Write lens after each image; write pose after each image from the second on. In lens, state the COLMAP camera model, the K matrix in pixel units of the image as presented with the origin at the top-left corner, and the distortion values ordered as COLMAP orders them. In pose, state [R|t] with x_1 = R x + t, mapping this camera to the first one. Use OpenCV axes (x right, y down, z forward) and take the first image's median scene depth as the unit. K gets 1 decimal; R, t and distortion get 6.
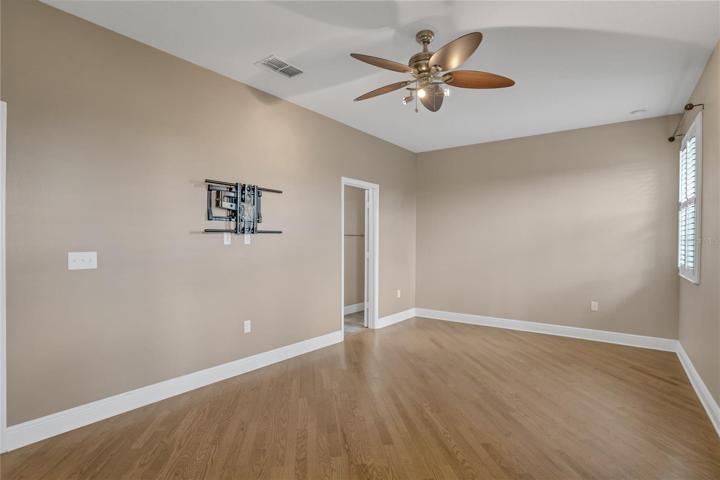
lens RADIAL K [[354.5, 0, 360.0], [0, 354.5, 240.0], [0, 0, 1]] dist [-0.082009, 0.038371]
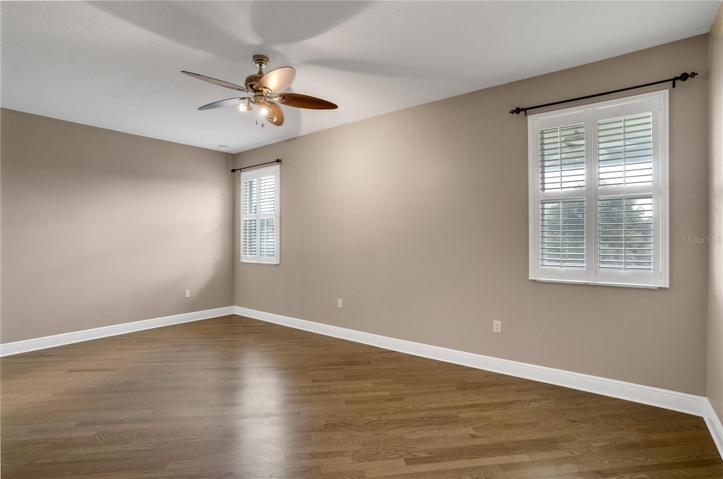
lens RADIAL K [[356.0, 0, 361.5], [0, 356.0, 239.5], [0, 0, 1]] dist [-0.082009, 0.038371]
pose [[0.012568, -0.008088, 0.999888, -0.785621], [0.002011, 0.999965, 0.008063, -0.010542], [-0.999919, 0.001909, 0.012584, 0.549417]]
